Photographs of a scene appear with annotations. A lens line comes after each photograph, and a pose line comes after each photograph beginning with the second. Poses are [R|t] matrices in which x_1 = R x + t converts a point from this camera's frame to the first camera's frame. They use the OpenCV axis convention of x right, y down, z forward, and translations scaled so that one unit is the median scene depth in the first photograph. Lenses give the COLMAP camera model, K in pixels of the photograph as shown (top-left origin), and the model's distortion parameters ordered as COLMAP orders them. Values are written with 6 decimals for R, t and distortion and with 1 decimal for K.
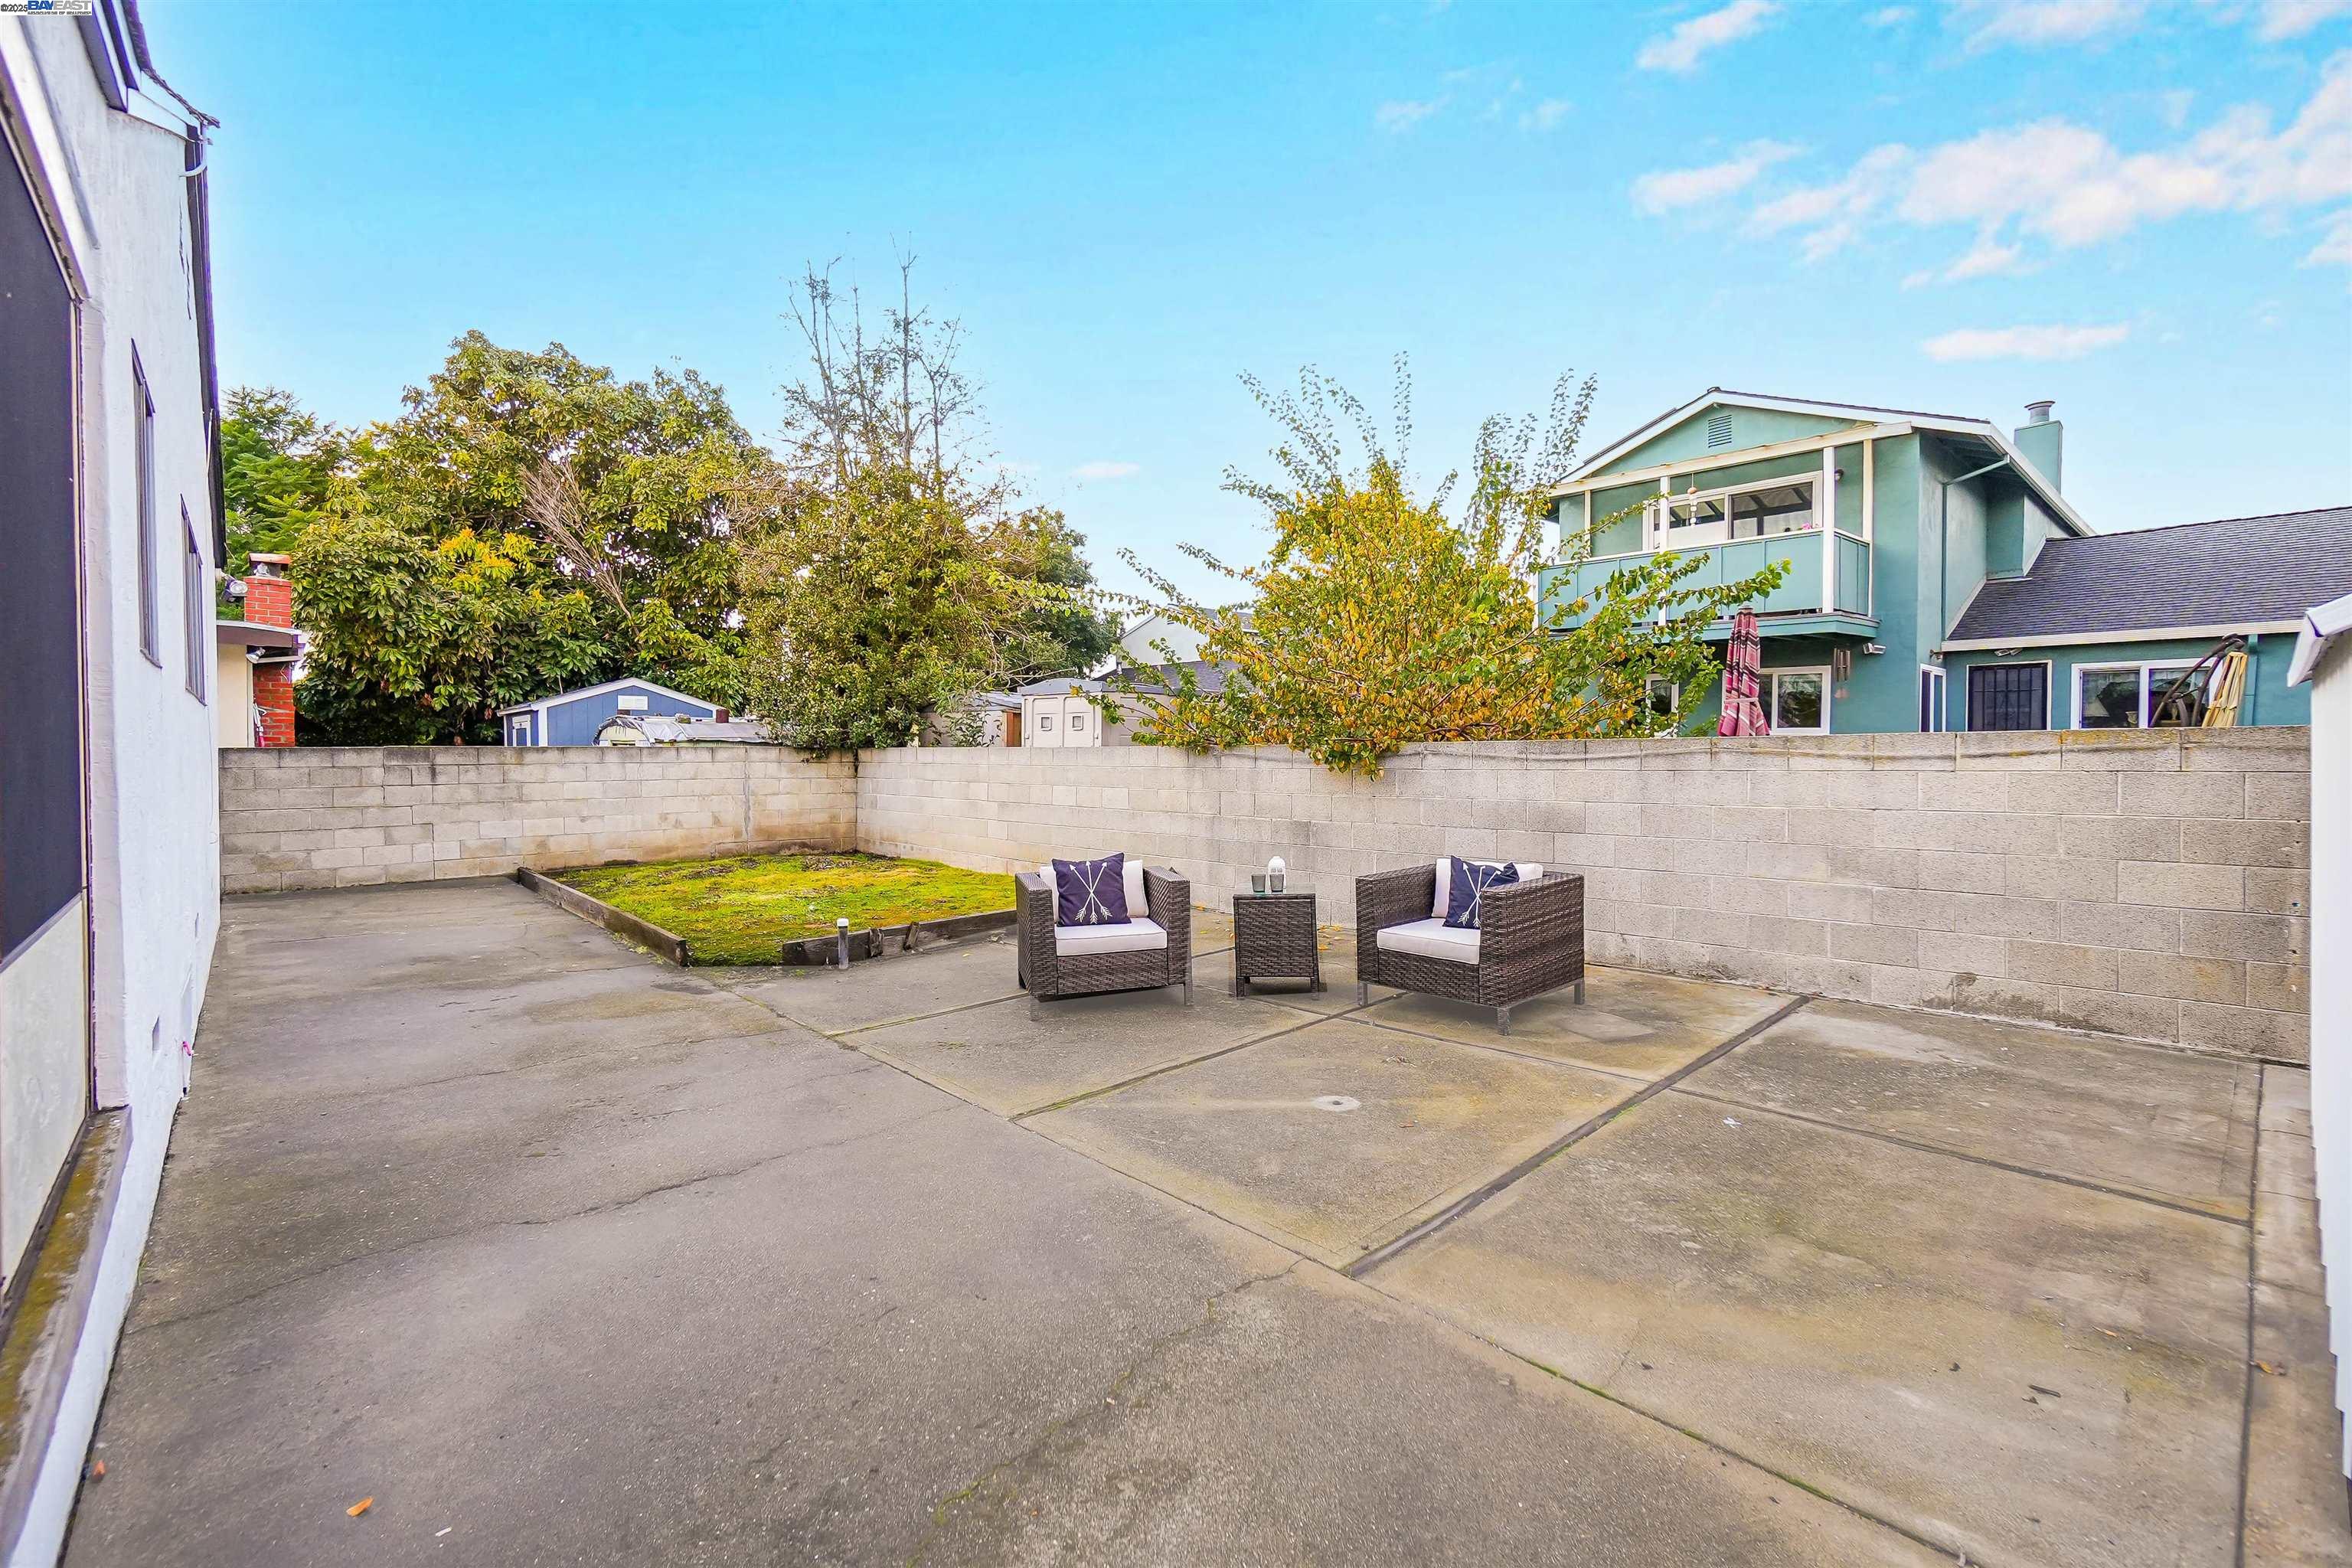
lens RADIAL K [[1023.1, 0, 1175.5], [0, 1023.1, 765.0], [0, 0, 1]] dist [-0.003515, -0.000103]
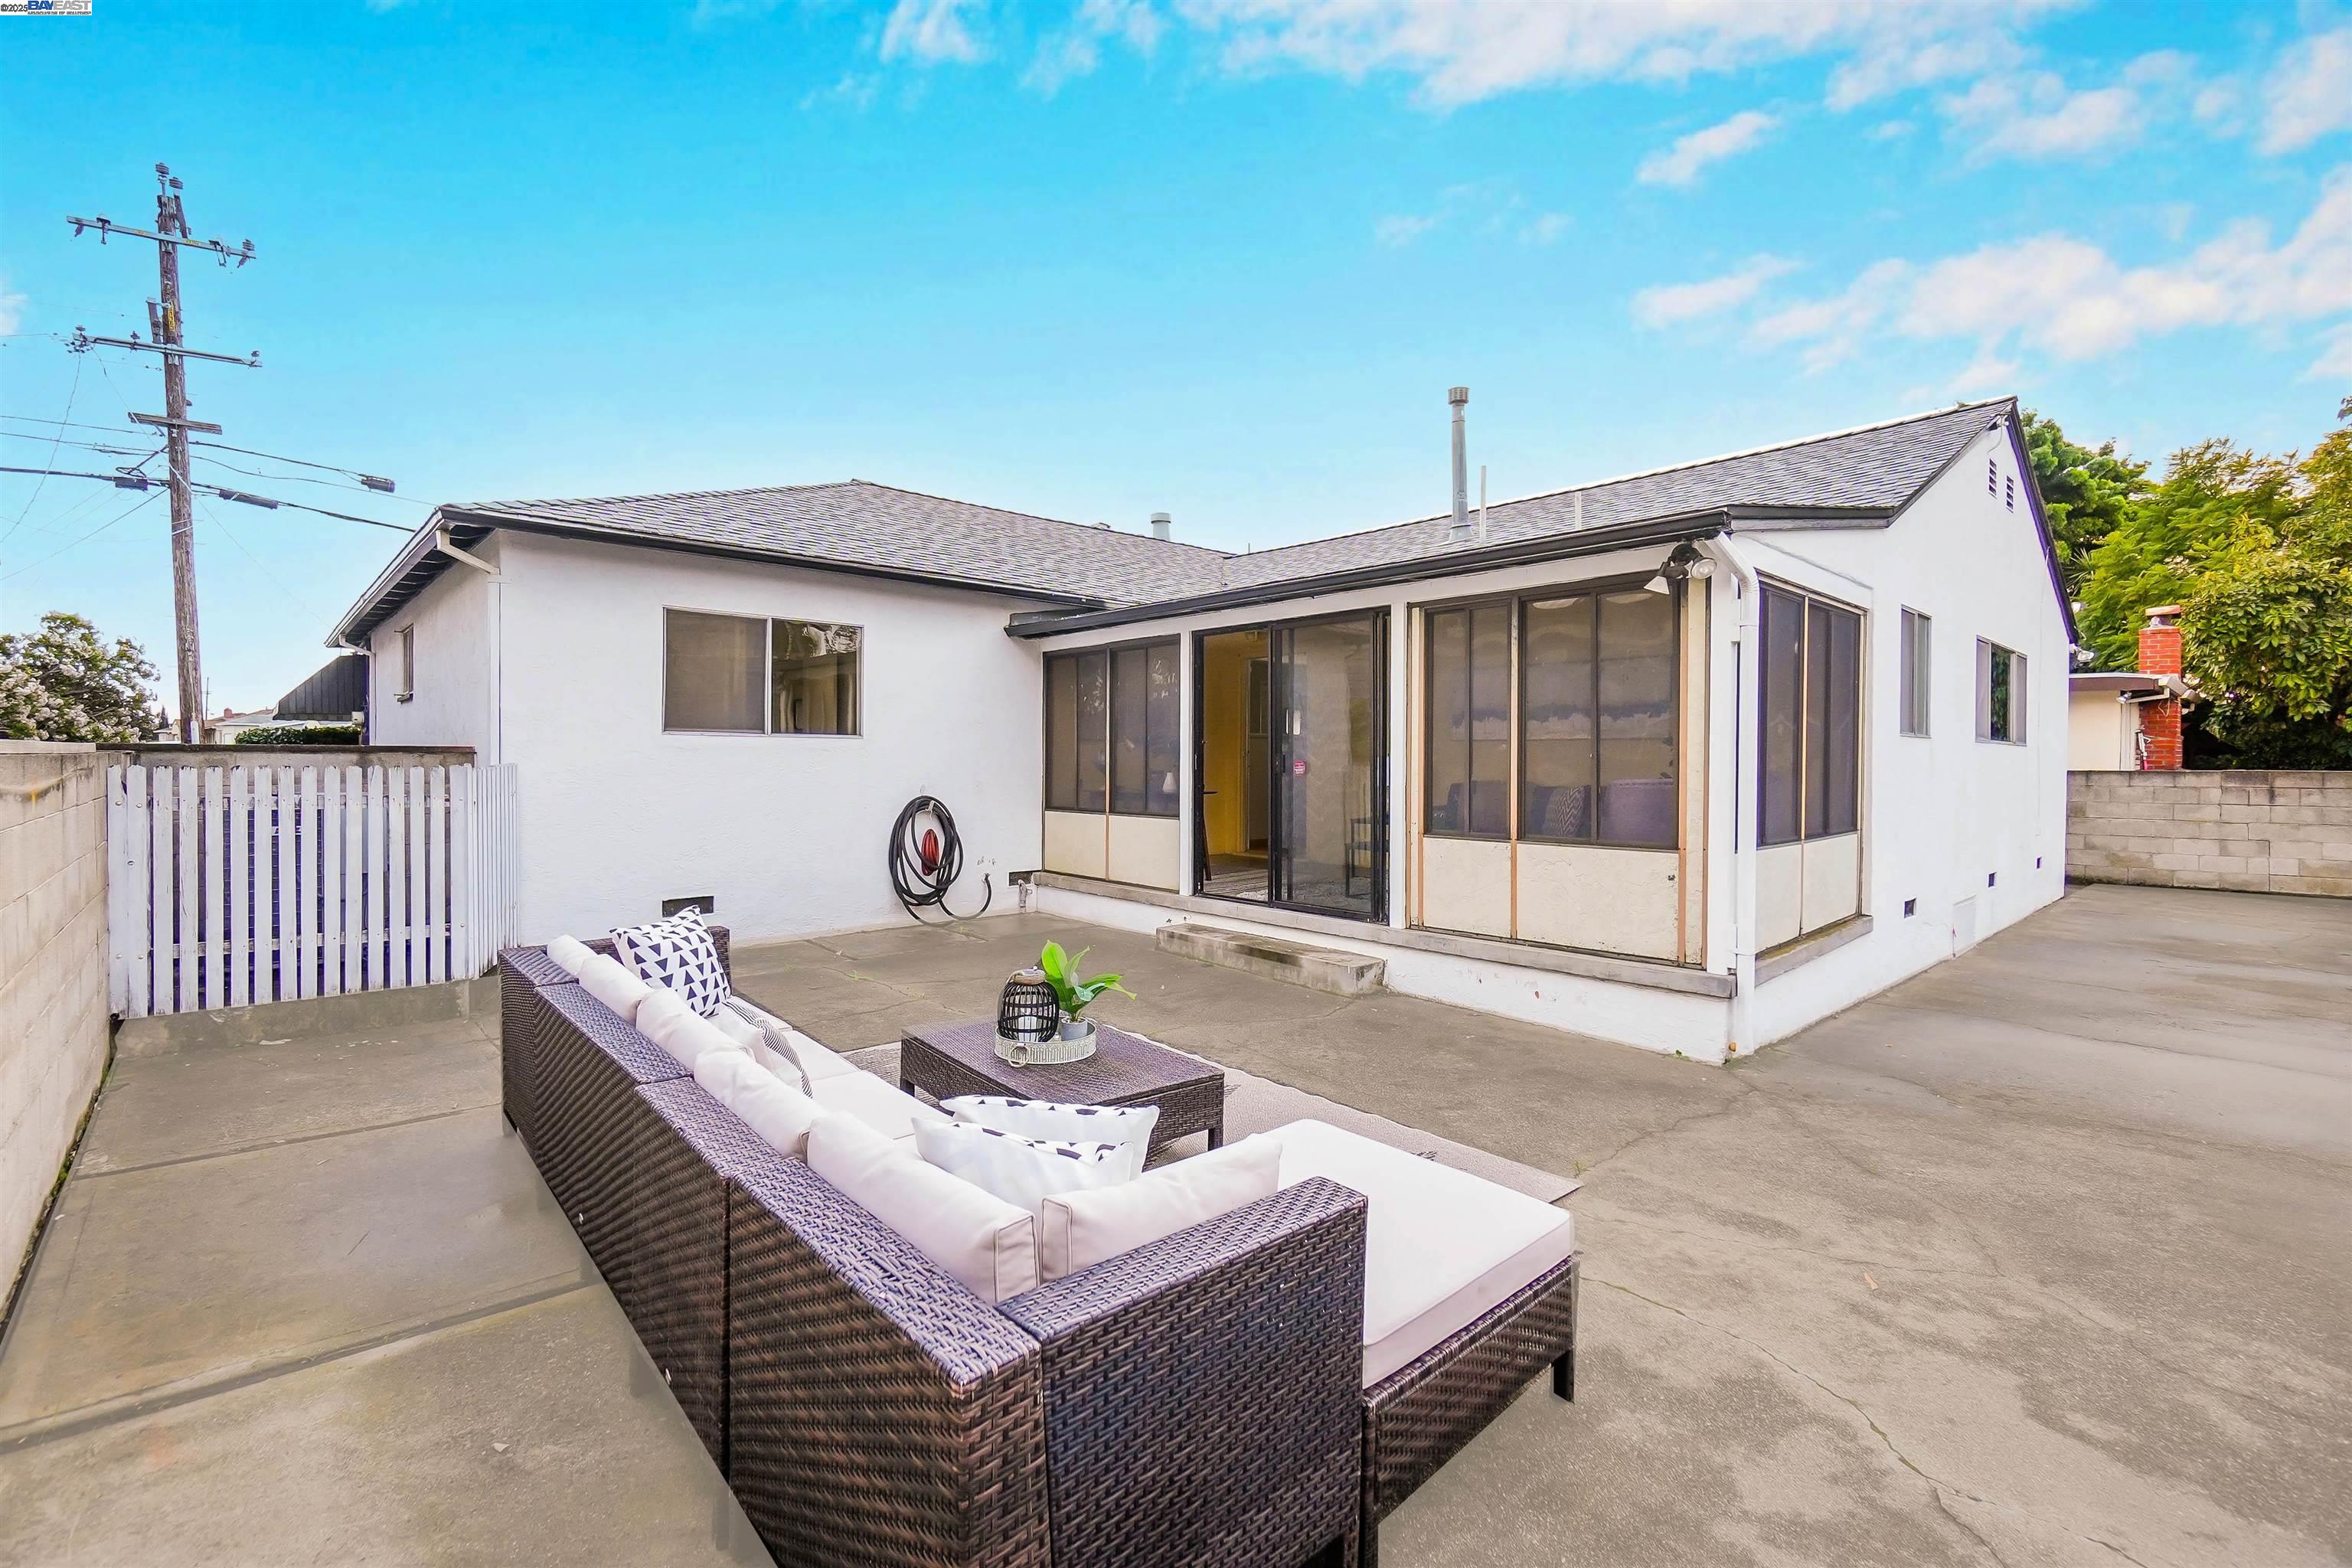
lens RADIAL K [[1020.6, 0, 1184.9], [0, 1020.6, 772.7], [0, 0, 1]] dist [-0.014072, 0.005388]
pose [[0.004296, 0.014211, -0.999890, 0.357326], [-0.020903, 0.999682, 0.014118, -0.006841], [0.999772, 0.020840, 0.004592, -0.176433]]
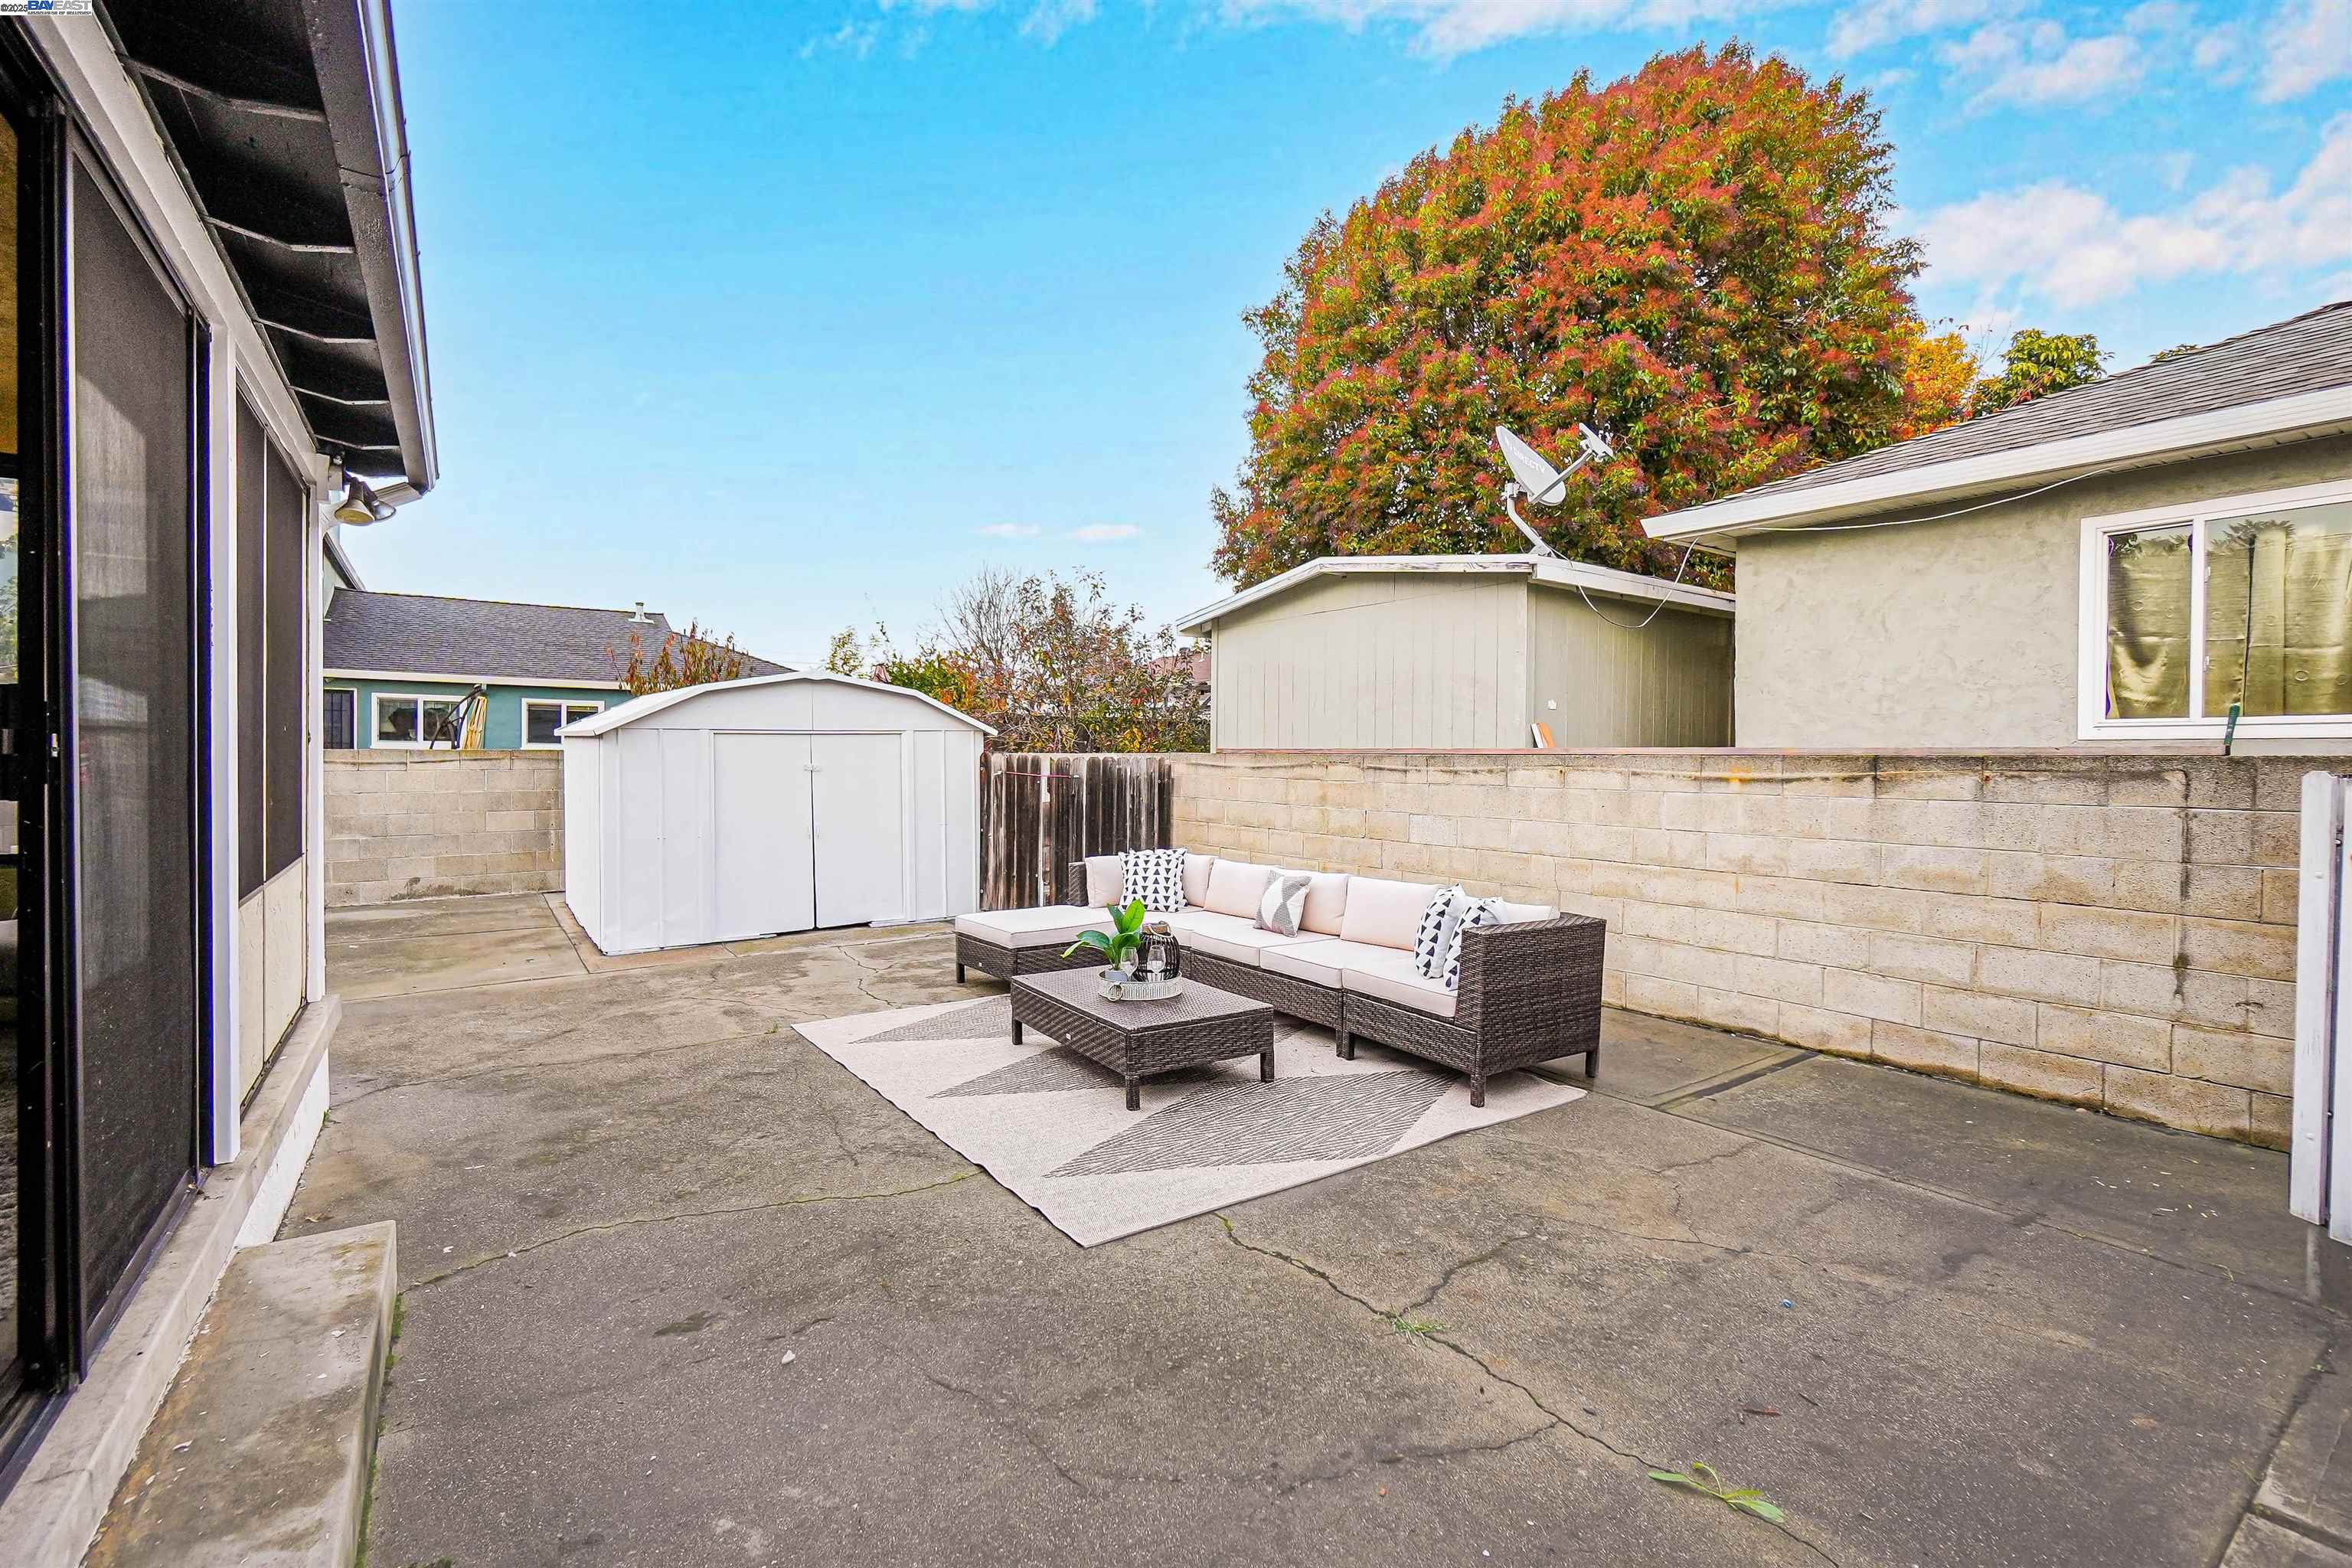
lens RADIAL K [[1030.3, 0, 1178.3], [0, 1030.3, 745.5], [0, 0, 1]] dist [-0.001959, -0.000169]
pose [[0.125707, 0.016578, 0.991929, -0.430296], [0.005548, 0.999833, -0.017413, 0.000529], [-0.992052, 0.007692, 0.125594, -0.292863]]
